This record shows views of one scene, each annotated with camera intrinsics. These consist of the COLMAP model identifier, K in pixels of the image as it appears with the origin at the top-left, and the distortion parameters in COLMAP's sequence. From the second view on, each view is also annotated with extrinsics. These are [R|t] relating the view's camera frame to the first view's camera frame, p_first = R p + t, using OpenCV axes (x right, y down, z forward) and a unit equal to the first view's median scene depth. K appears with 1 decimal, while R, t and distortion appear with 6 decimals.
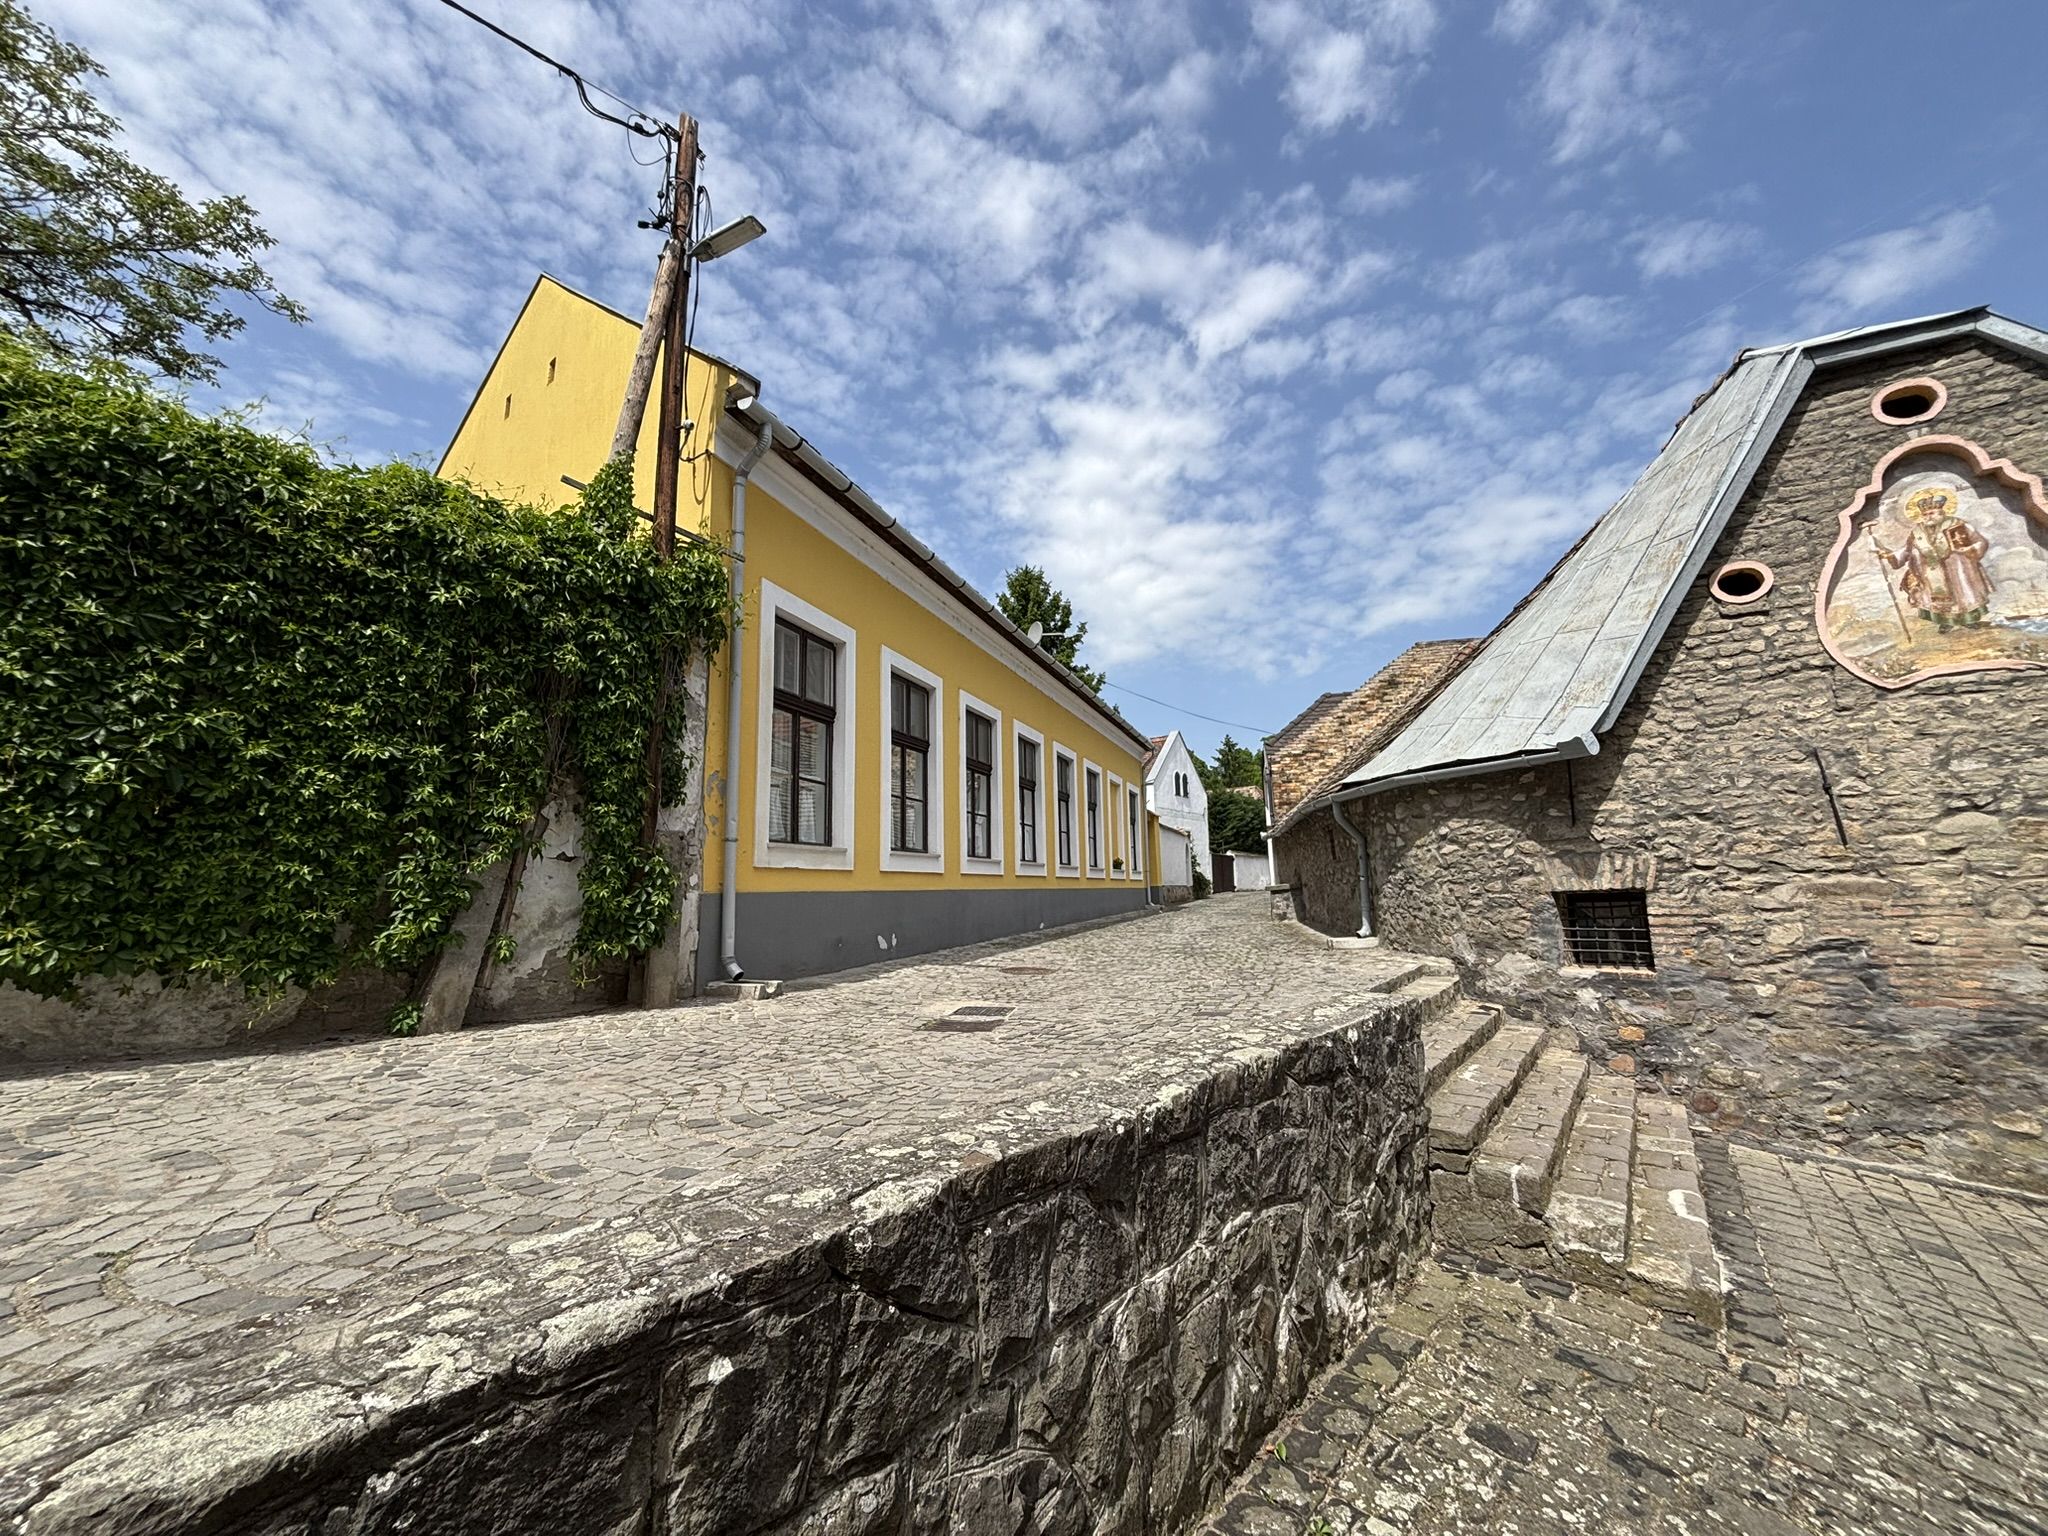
lens RADIAL K [[863.5, 0, 1022.8], [0, 863.5, 764.8], [0, 0, 1]] dist [0.016481, -0.001488]
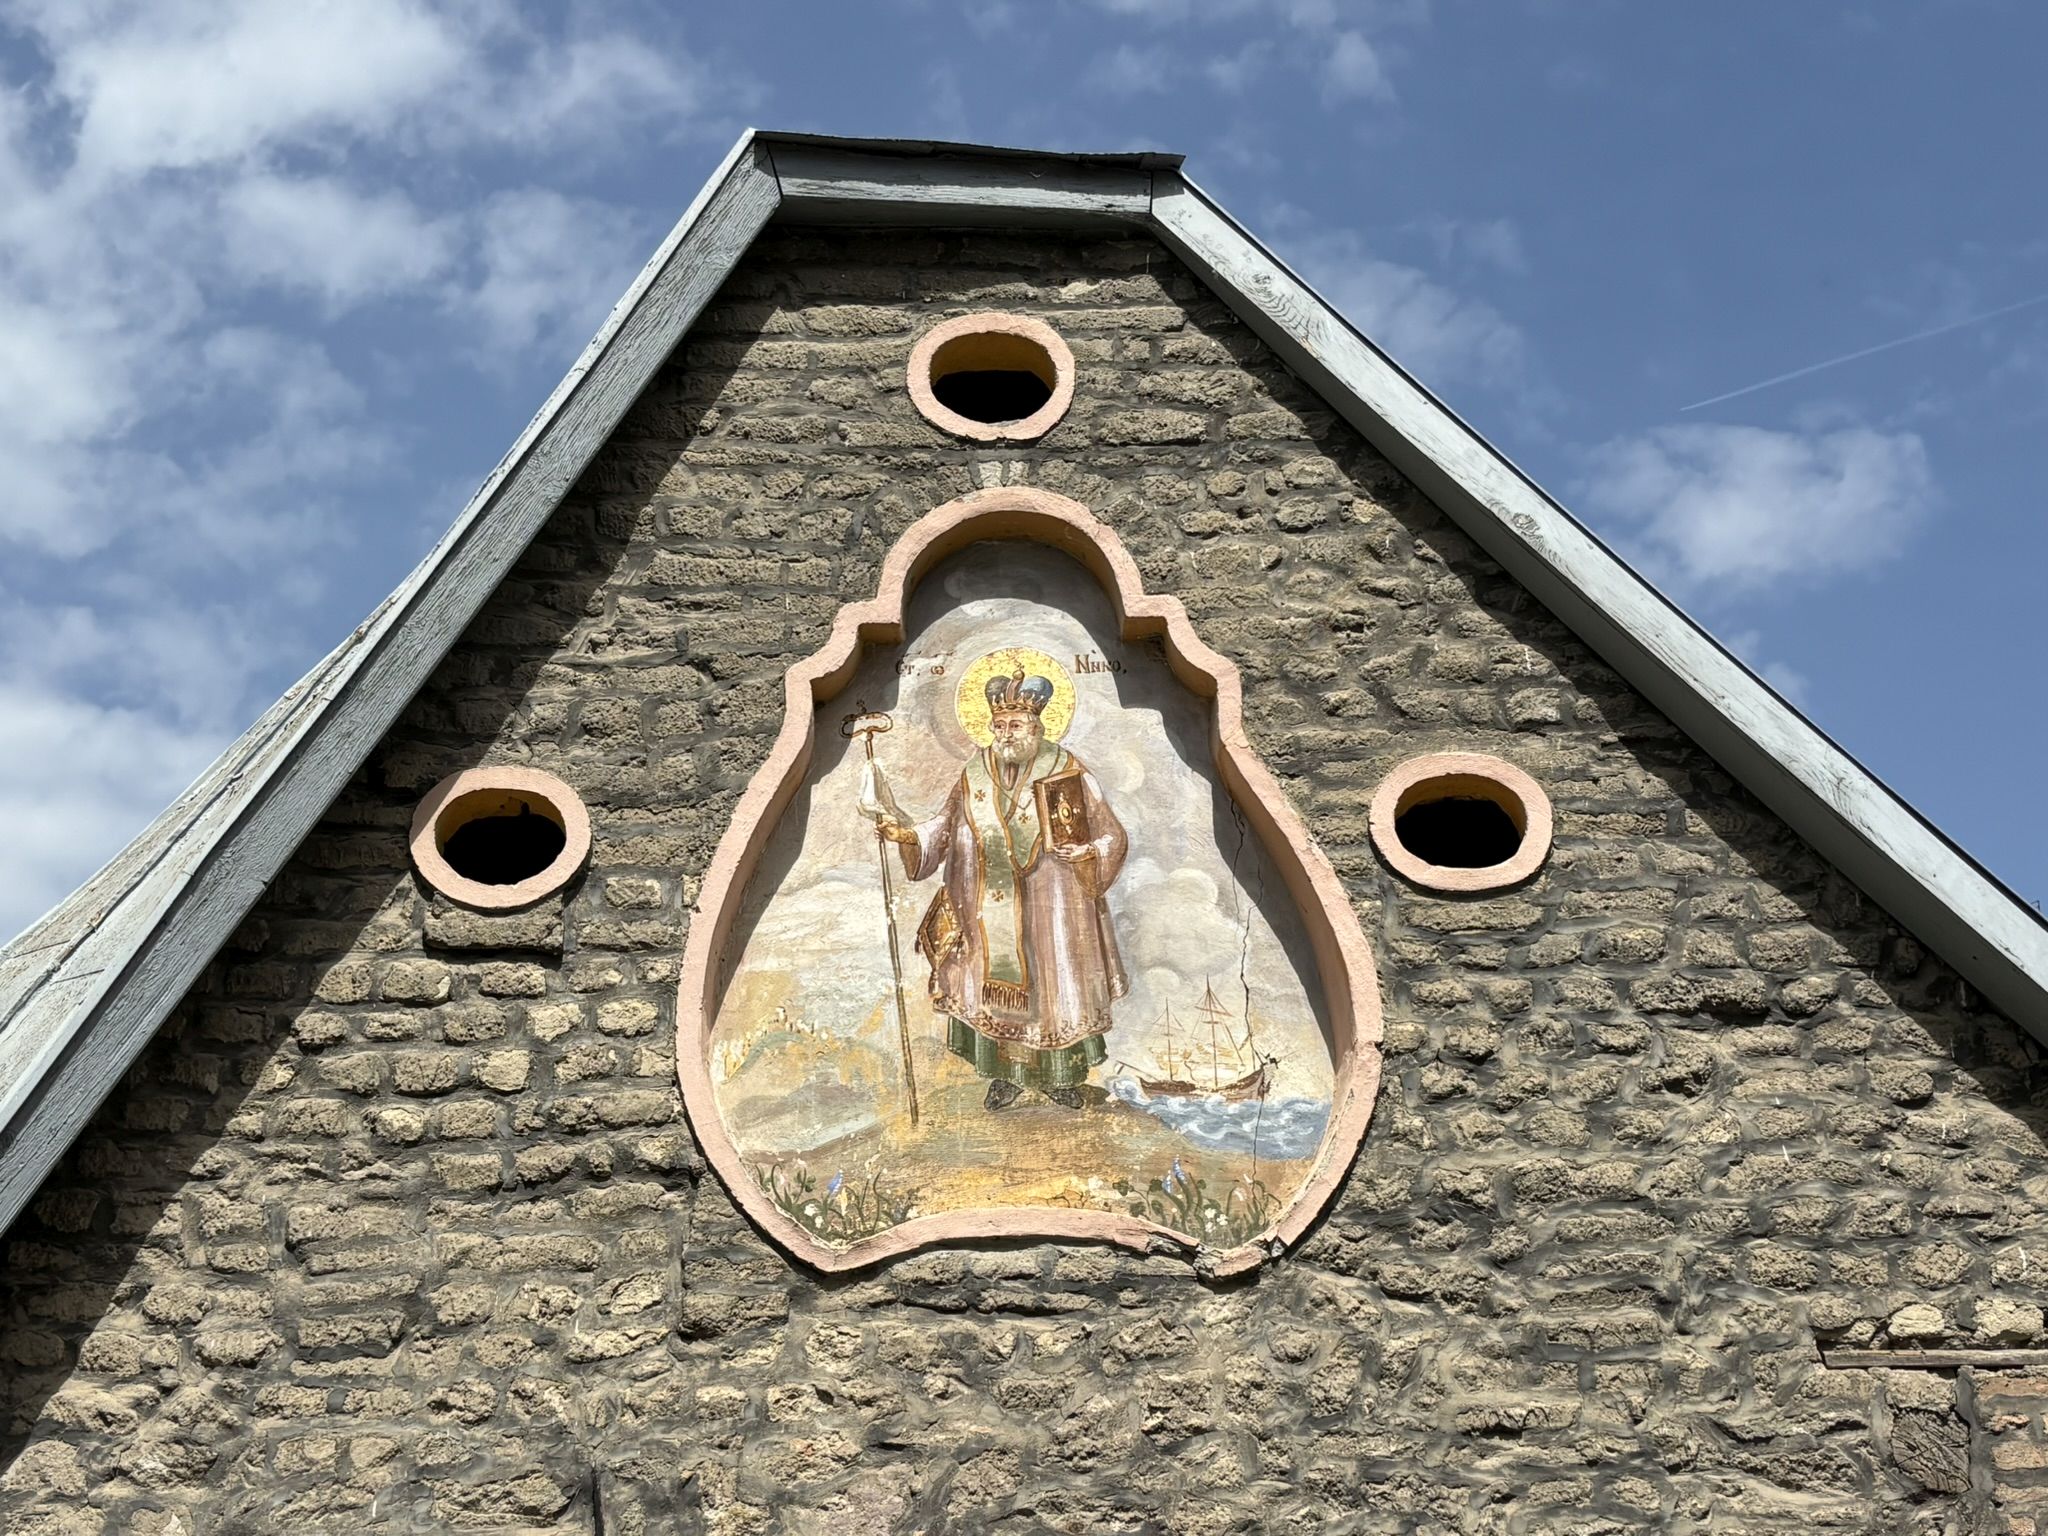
lens RADIAL K [[2985.1, 0, 1020.8], [0, 2985.1, 776.6], [0, 0, 1]] dist [0.149353, 0.000000]
pose [[0.848490, 0.221180, 0.480774, 0.523508], [-0.088628, 0.955032, -0.282947, 0.027633], [-0.521737, 0.197468, 0.829938, 0.127707]]
